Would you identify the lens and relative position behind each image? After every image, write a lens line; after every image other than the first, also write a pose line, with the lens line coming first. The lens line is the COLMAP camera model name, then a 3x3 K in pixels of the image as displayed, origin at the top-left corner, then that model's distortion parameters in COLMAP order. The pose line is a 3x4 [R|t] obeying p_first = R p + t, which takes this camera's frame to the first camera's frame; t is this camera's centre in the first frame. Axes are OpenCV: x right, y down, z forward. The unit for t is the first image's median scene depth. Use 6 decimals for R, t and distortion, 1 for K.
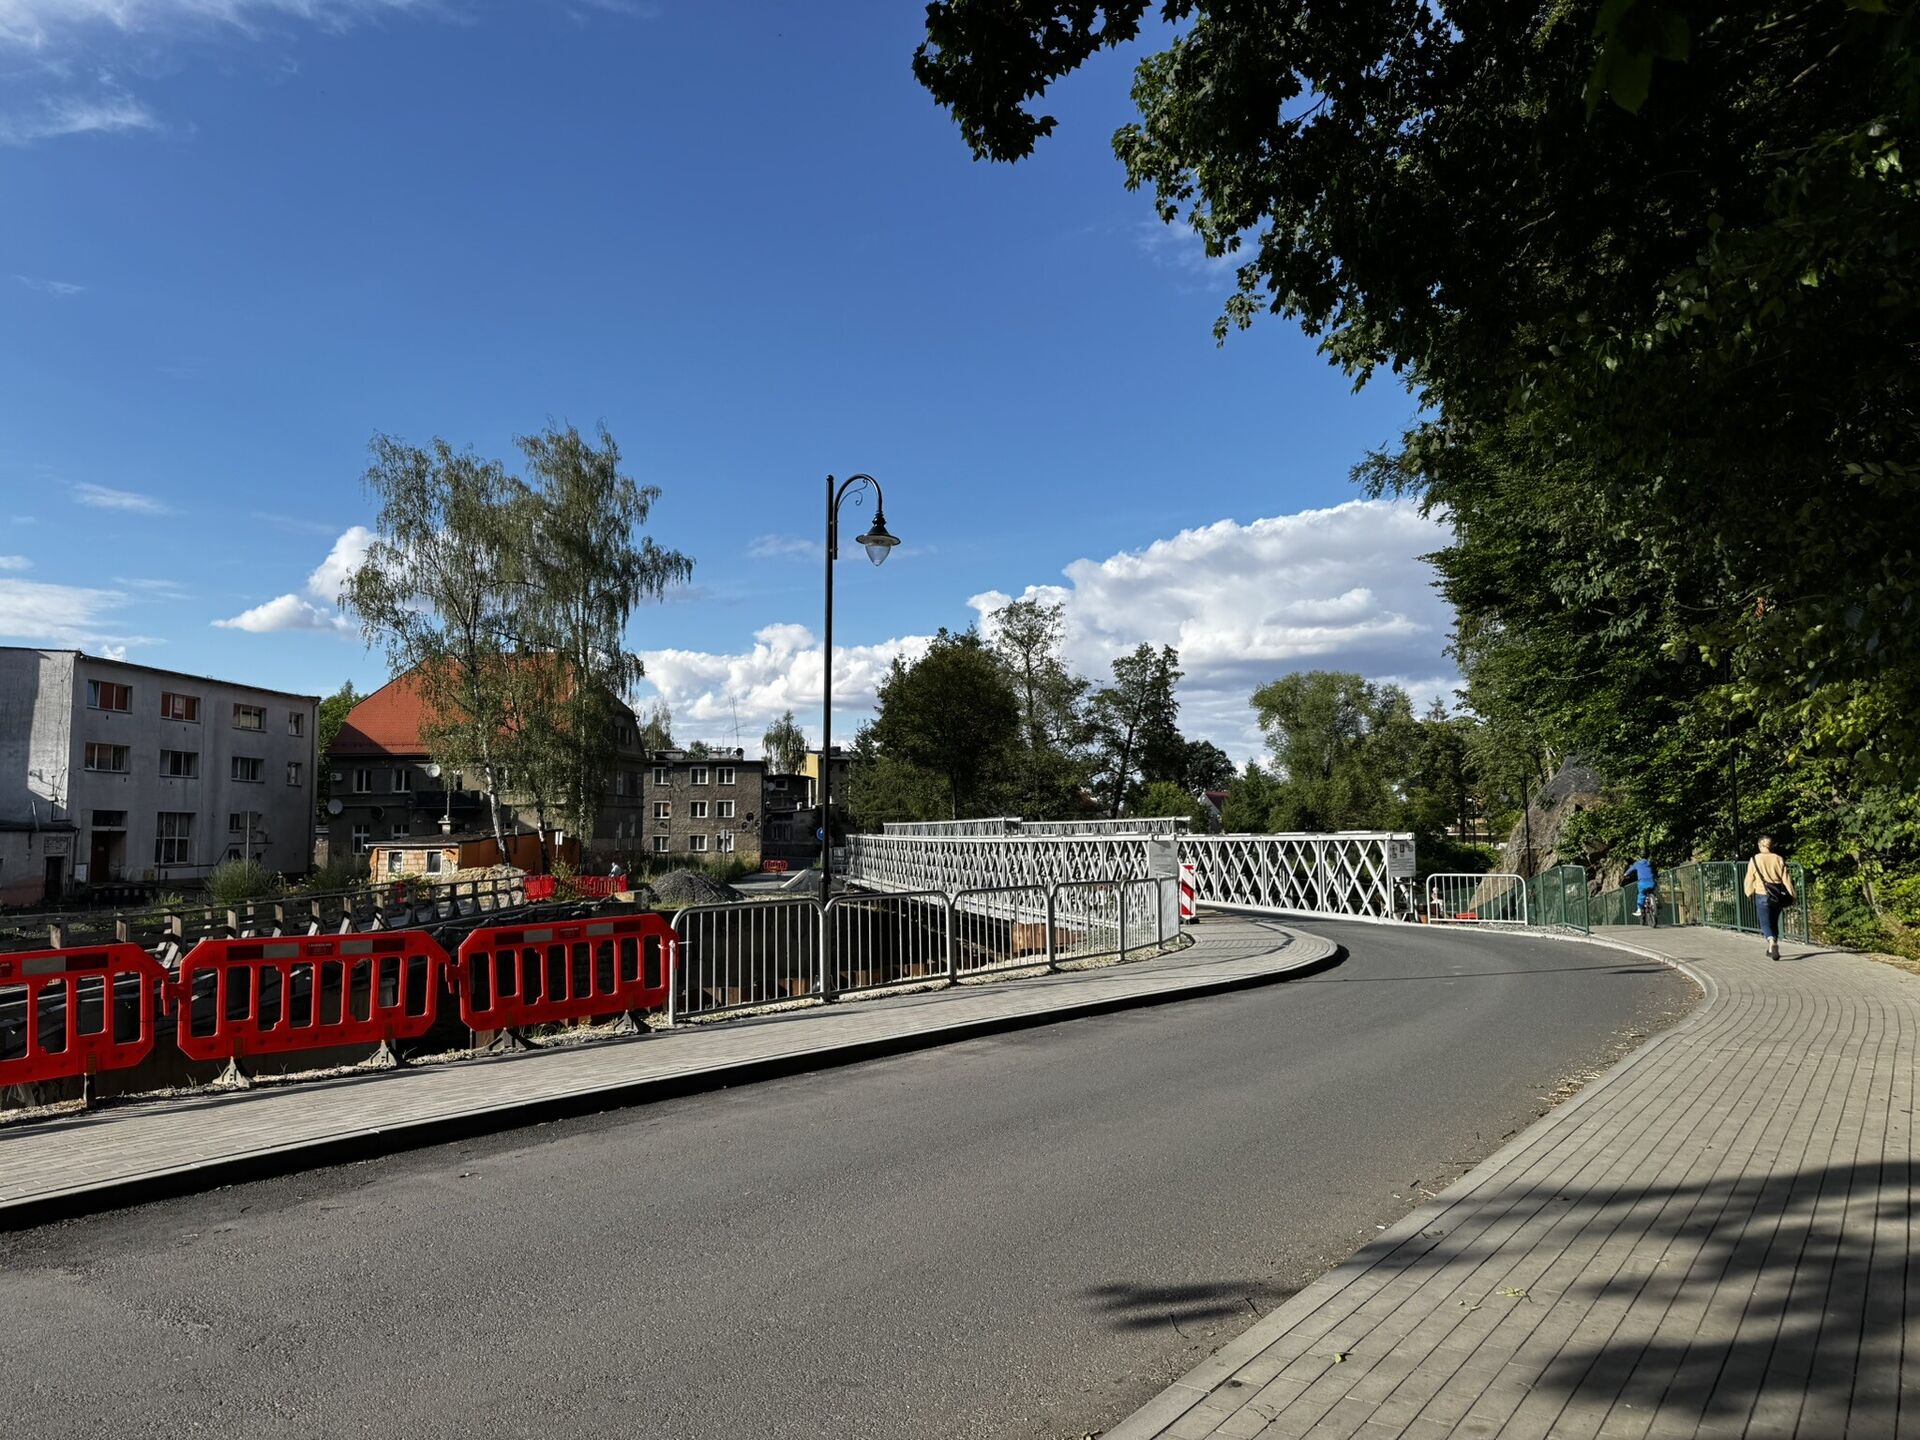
lens RADIAL K [[1338.4, 0, 950.6], [0, 1338.4, 715.5], [0, 0, 1]] dist [0.104020, 0.000179]
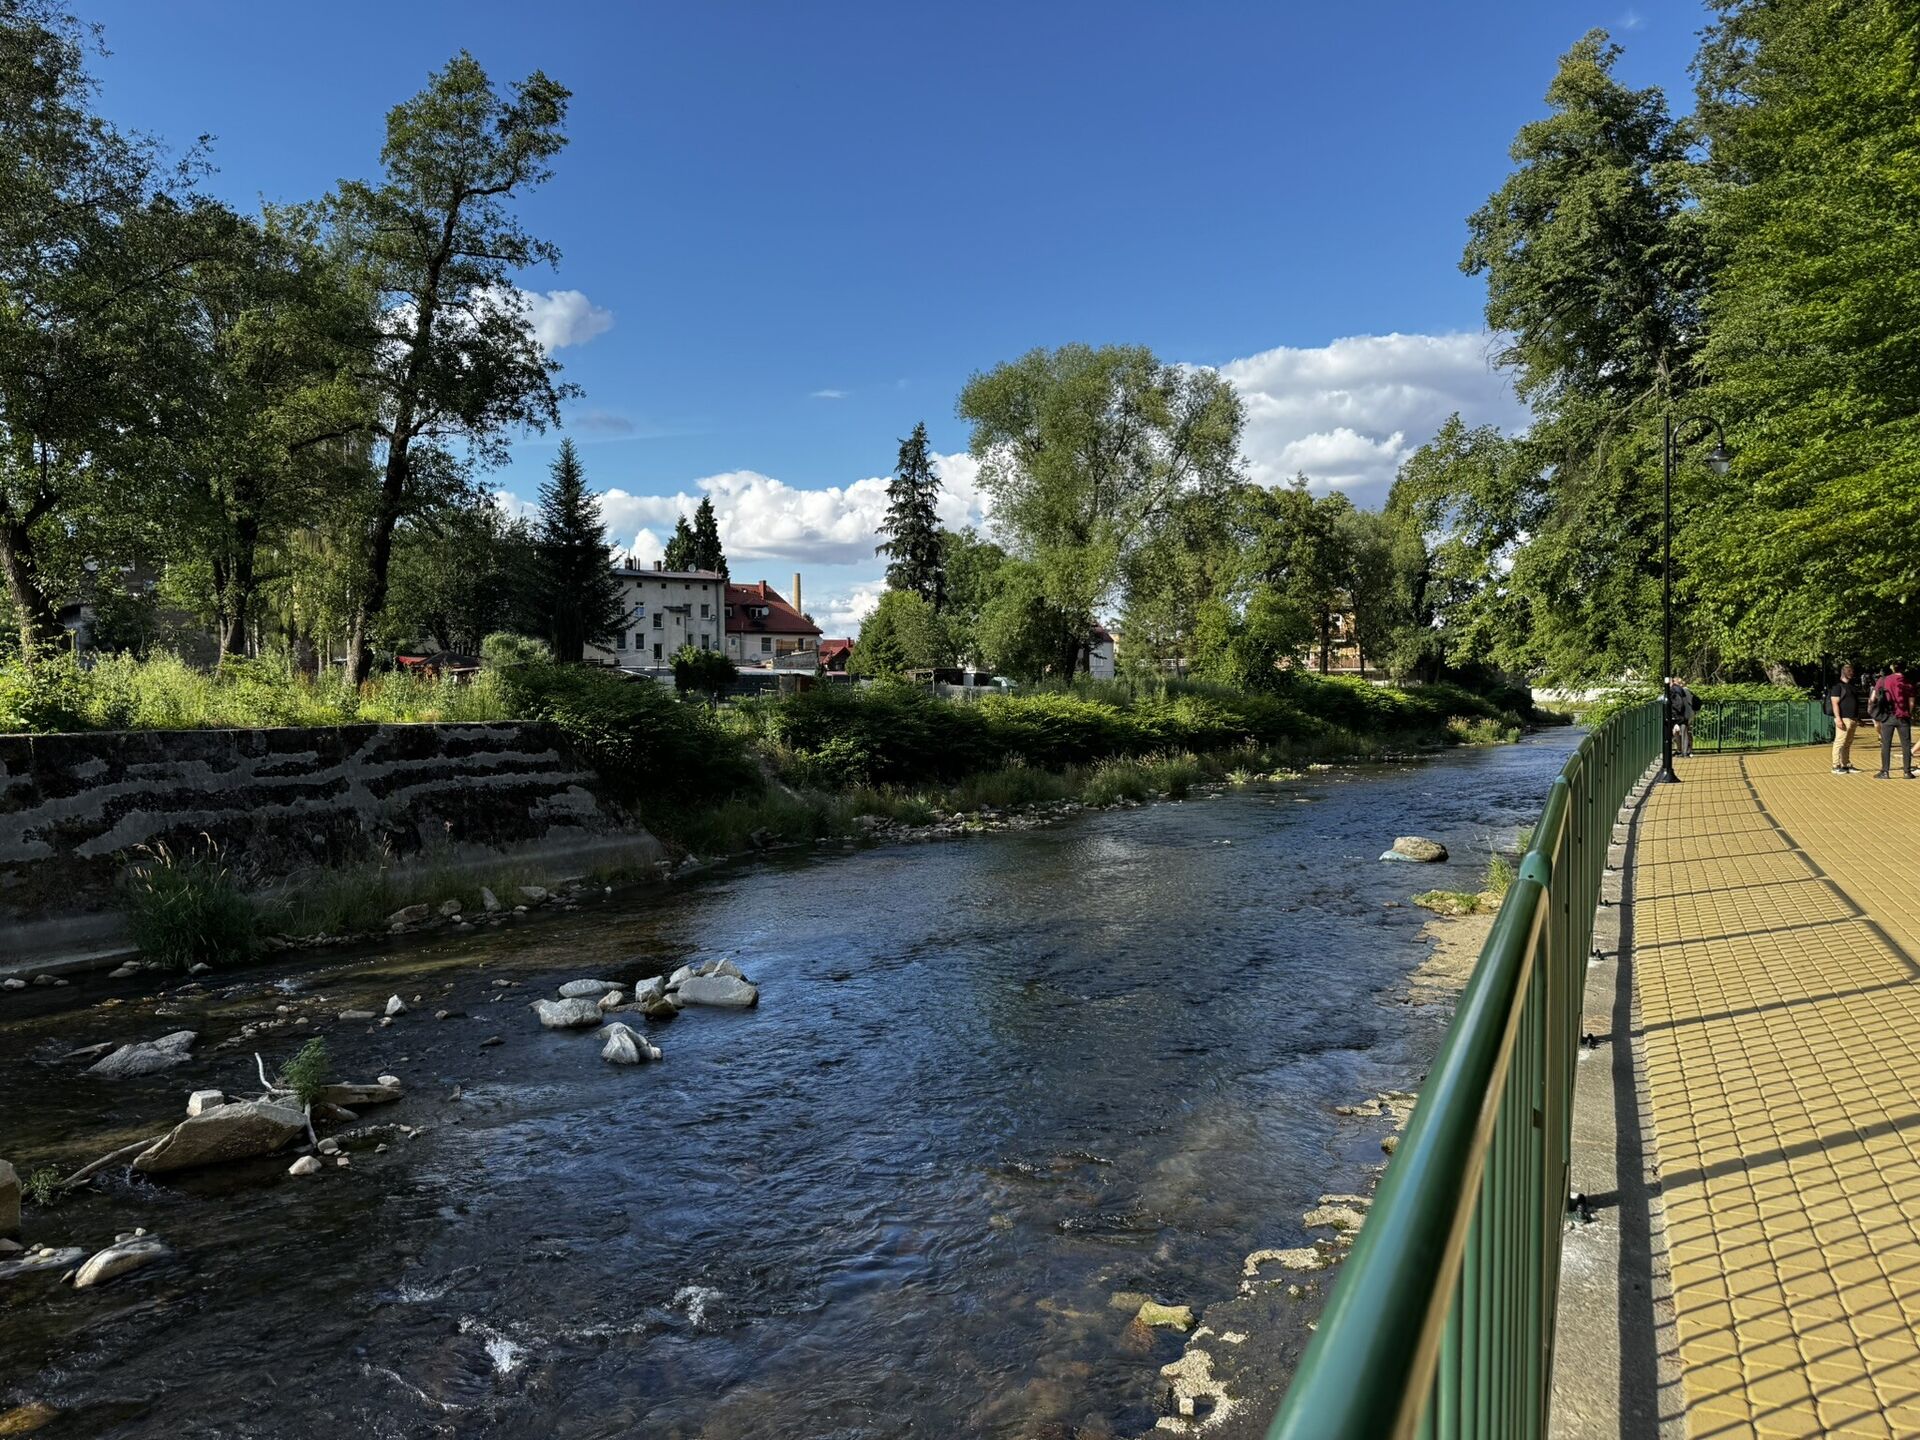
lens RADIAL K [[1338.4, 0, 950.6], [0, 1338.4, 715.5], [0, 0, 1]] dist [0.104020, 0.000179]
pose [[0.996403, 0.006387, 0.084497, 0.179788], [-0.015507, 0.994059, 0.107729, 0.056399], [-0.083307, -0.108651, 0.990583, 0.462381]]
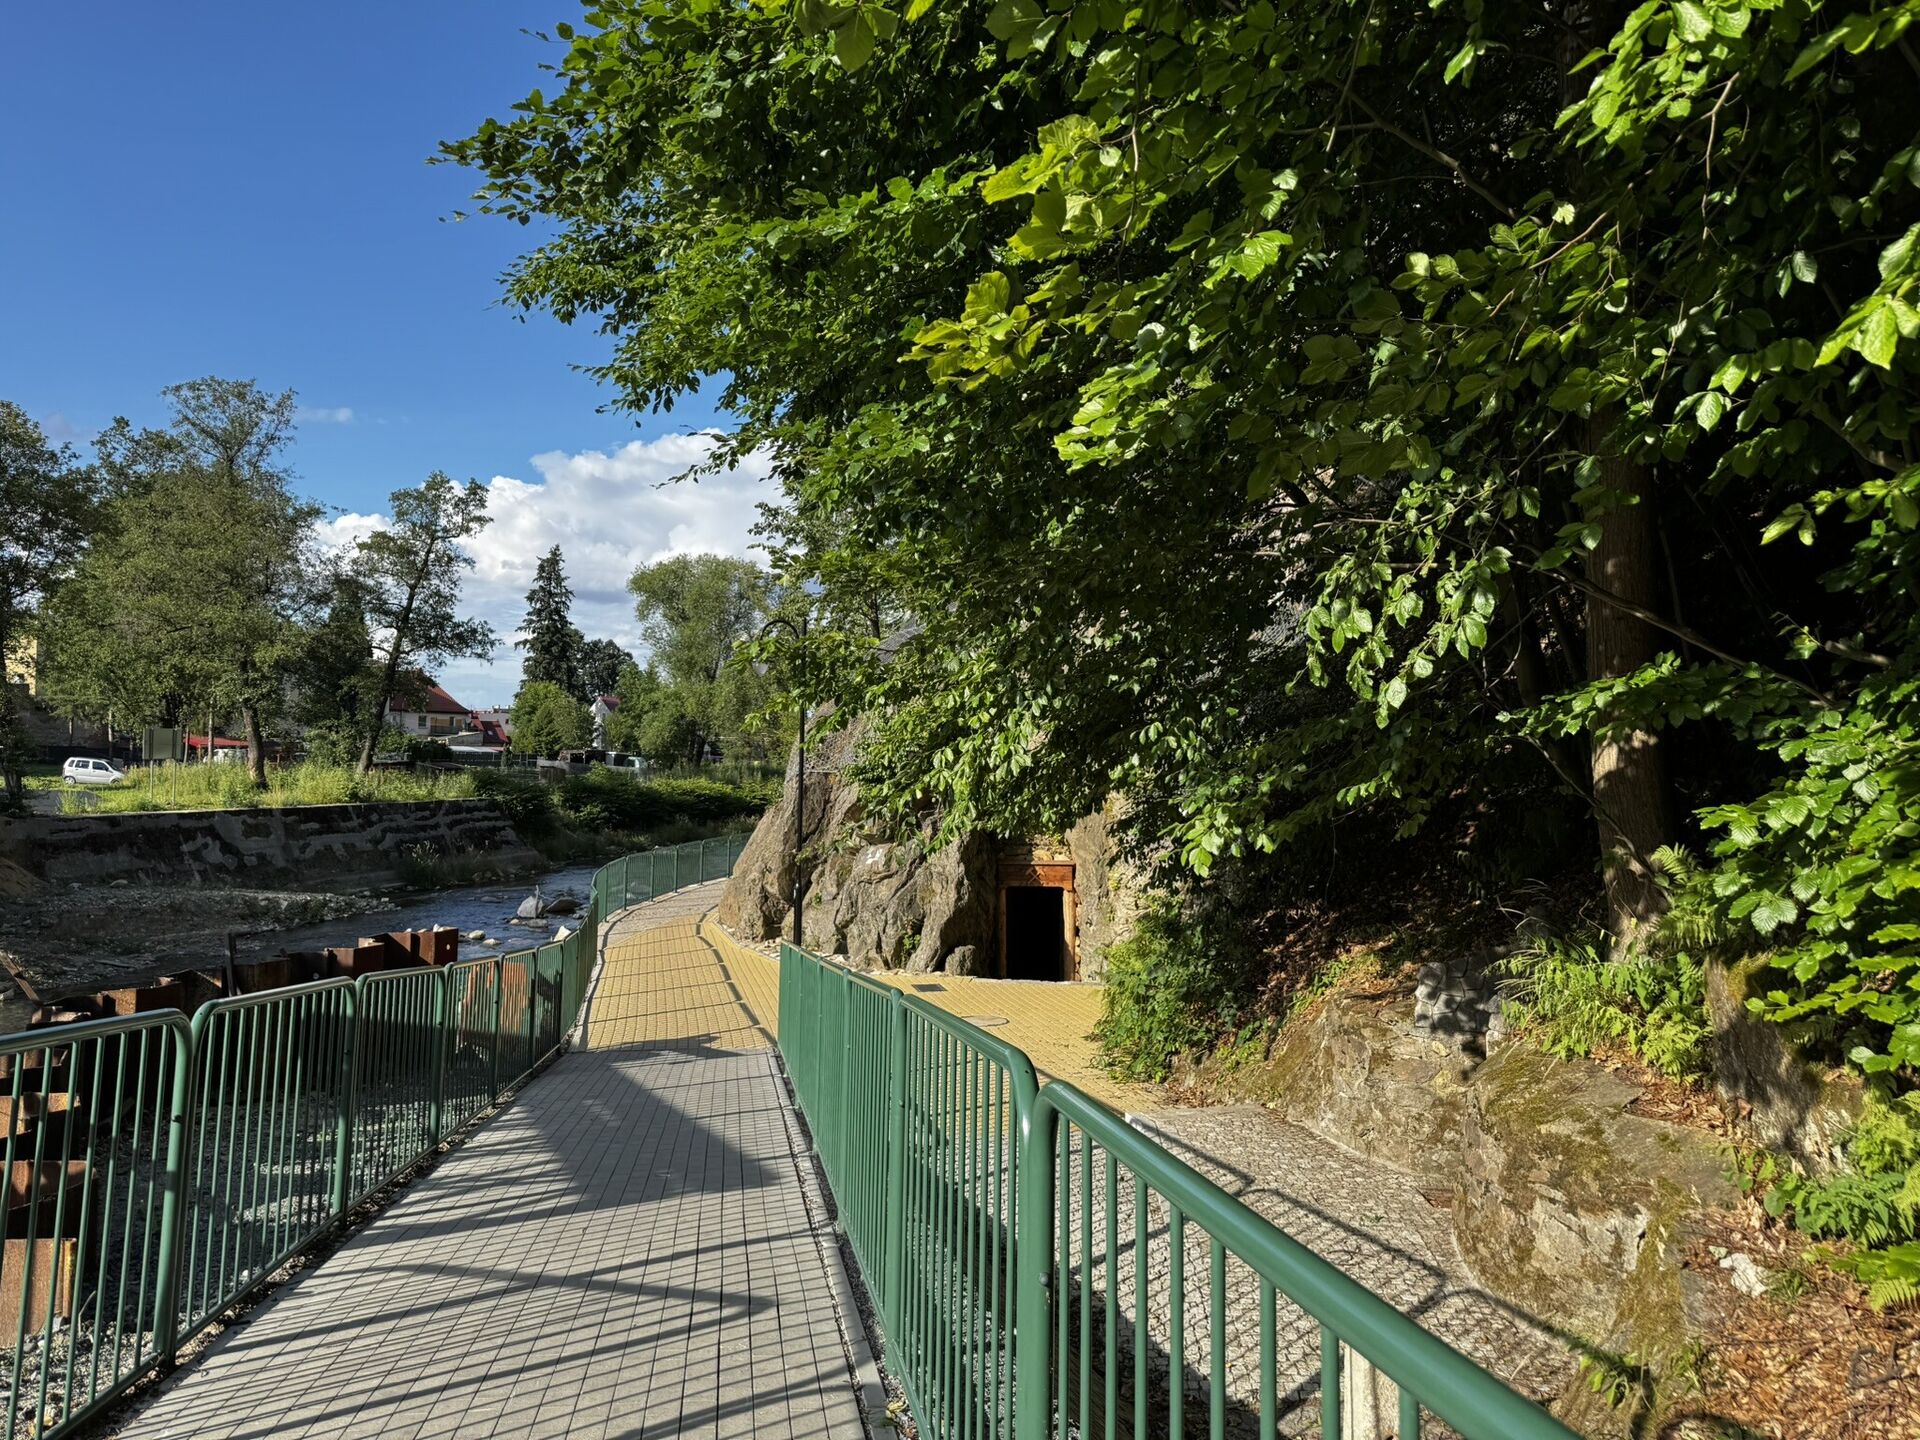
lens RADIAL K [[1338.4, 0, 950.6], [0, 1338.4, 715.5], [0, 0, 1]] dist [0.104020, 0.000179]
pose [[0.918592, 0.043144, 0.392845, 0.085605], [-0.068290, 0.996399, 0.050255, 0.014748], [-0.389262, -0.072991, 0.918230, 0.163598]]
